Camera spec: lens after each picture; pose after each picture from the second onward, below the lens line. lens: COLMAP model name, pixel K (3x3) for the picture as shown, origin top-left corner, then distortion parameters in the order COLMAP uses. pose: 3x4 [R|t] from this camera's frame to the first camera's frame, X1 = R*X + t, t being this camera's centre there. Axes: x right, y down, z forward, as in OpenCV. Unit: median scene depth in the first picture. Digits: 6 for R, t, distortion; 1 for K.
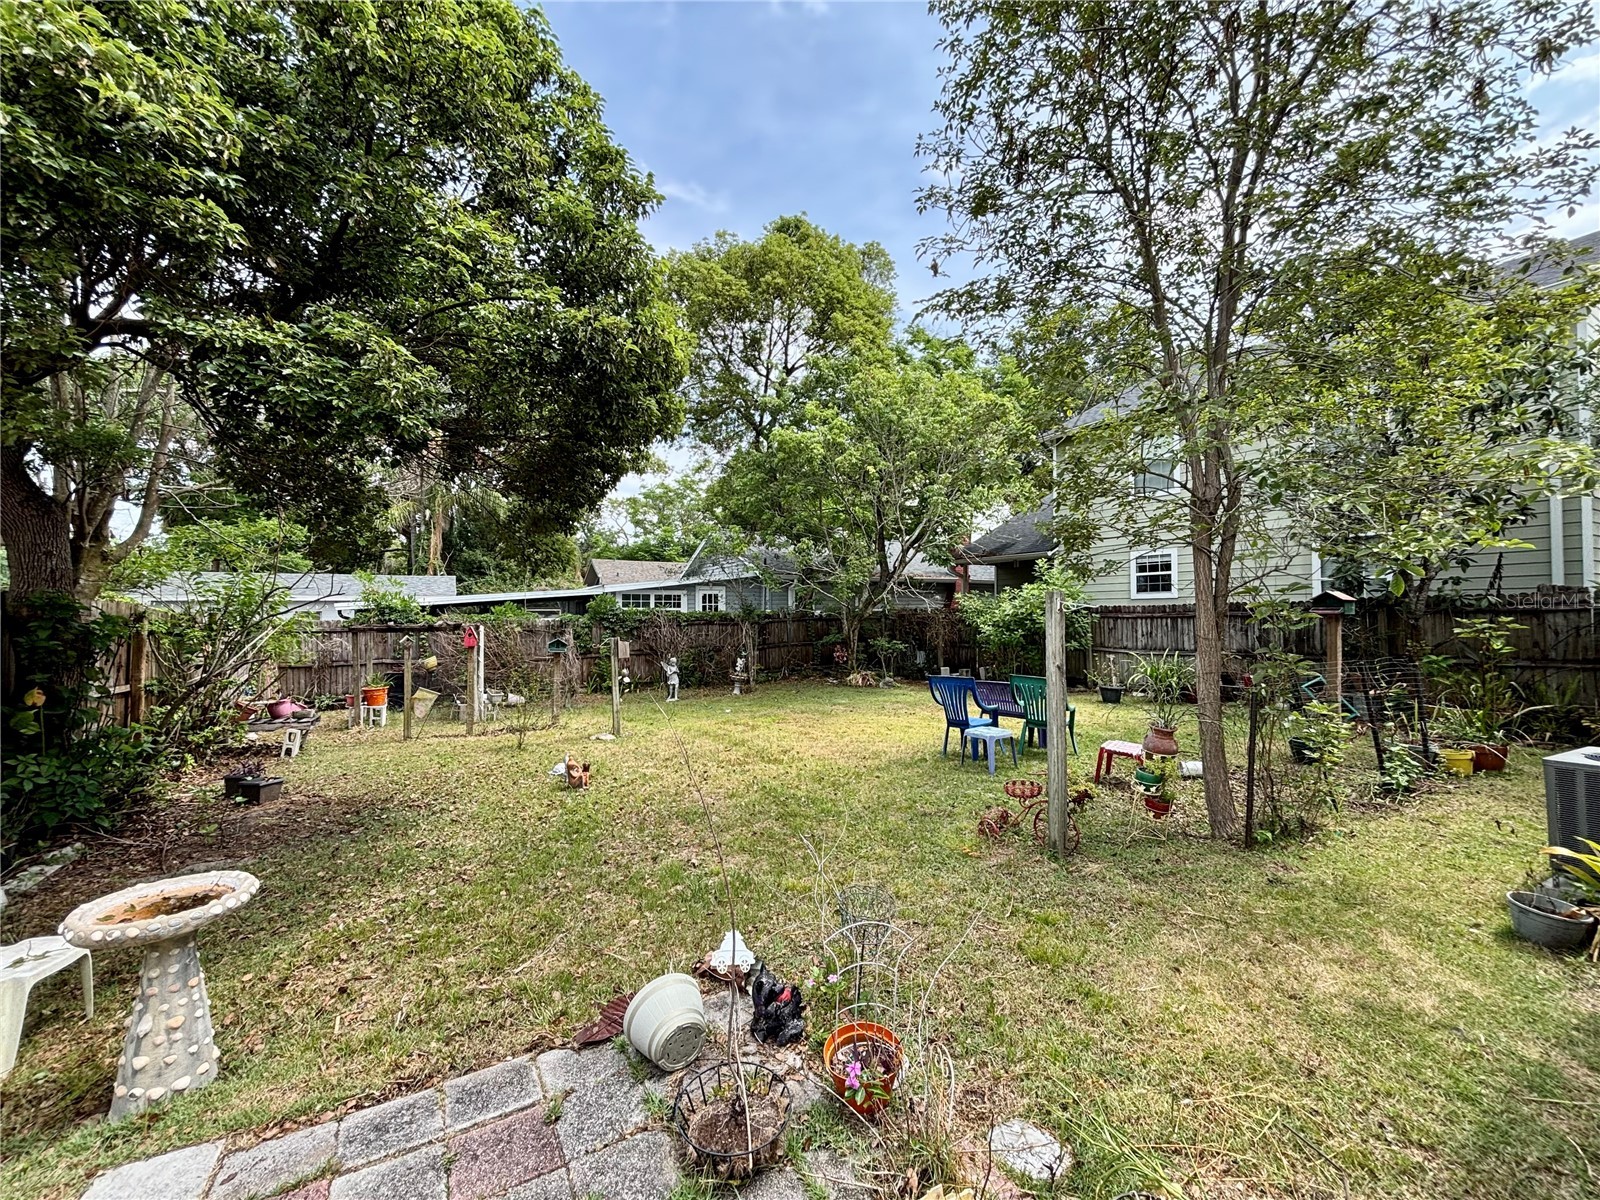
lens RADIAL K [[651.2, 0, 803.5], [0, 651.2, 602.2], [0, 0, 1]] dist [0.007998, 0.000035]
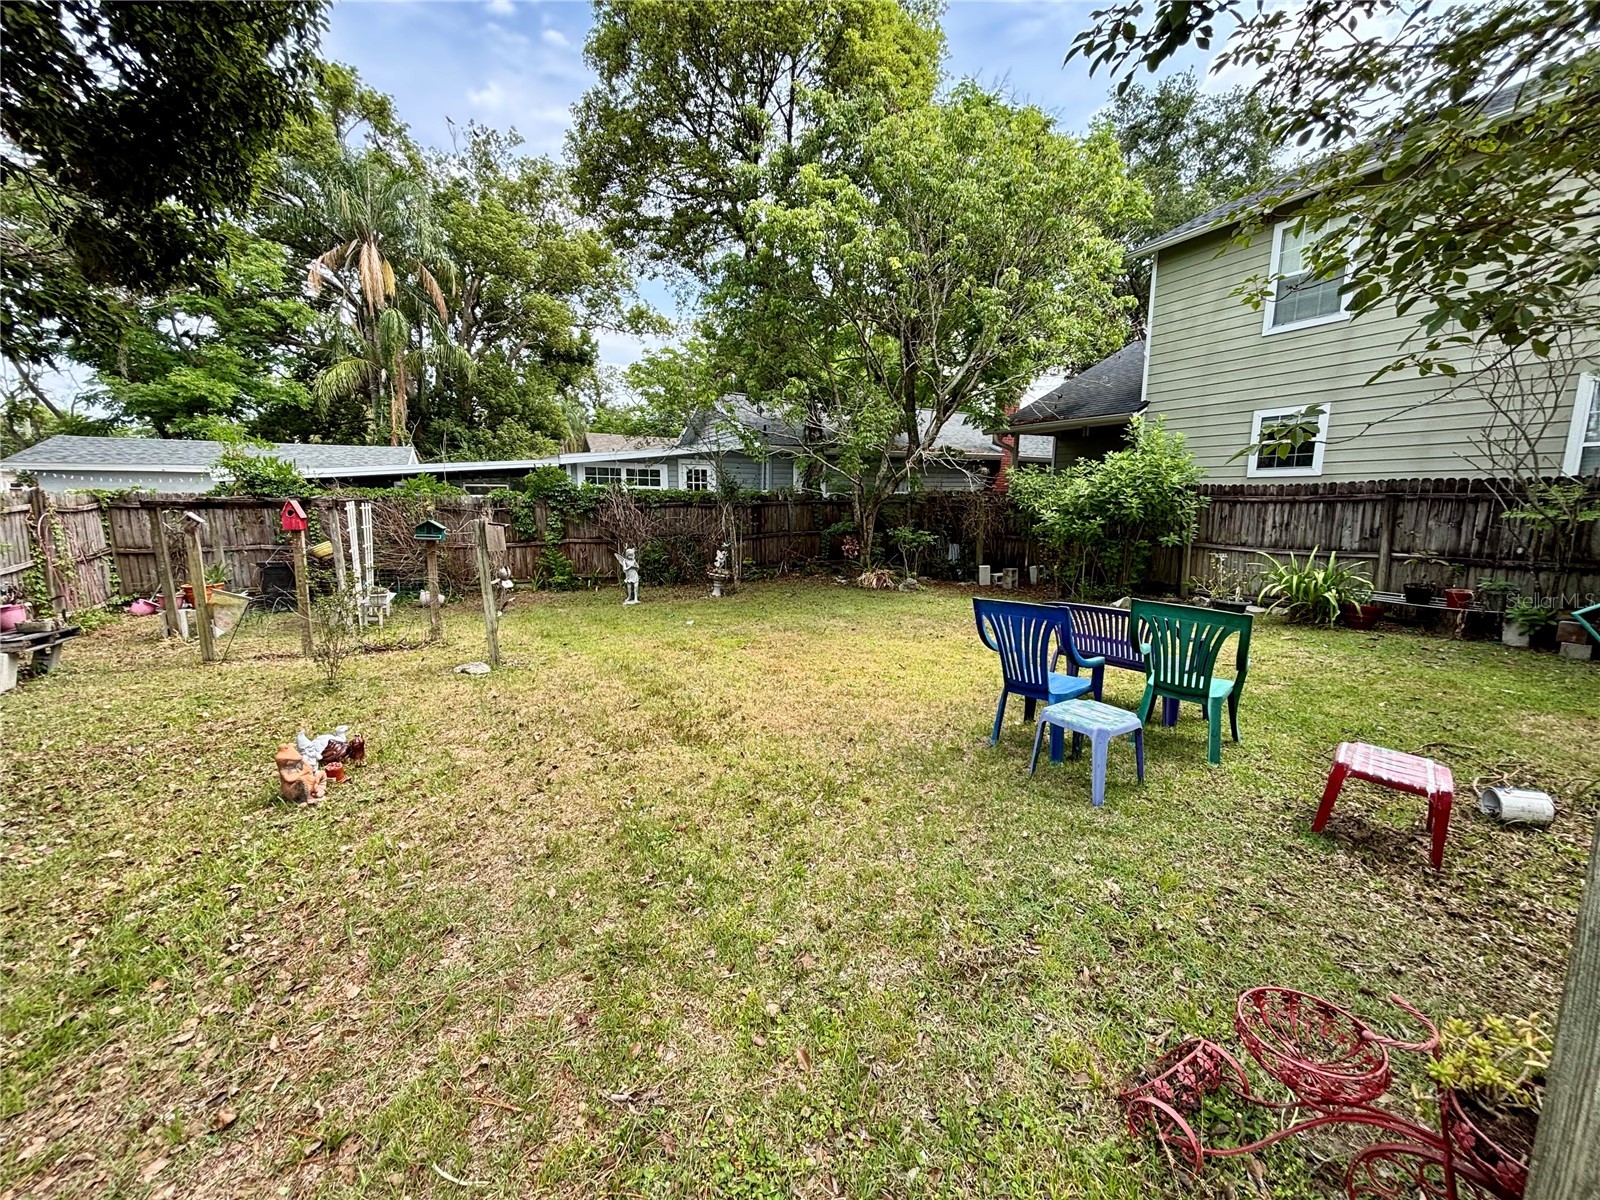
lens RADIAL K [[651.2, 0, 803.5], [0, 651.2, 602.2], [0, 0, 1]] dist [0.007998, 0.000035]
pose [[0.998905, 0.018631, -0.042921, 0.036511], [-0.011012, 0.985148, 0.171356, 0.012814], [0.045477, -0.170696, 0.984274, 0.227795]]
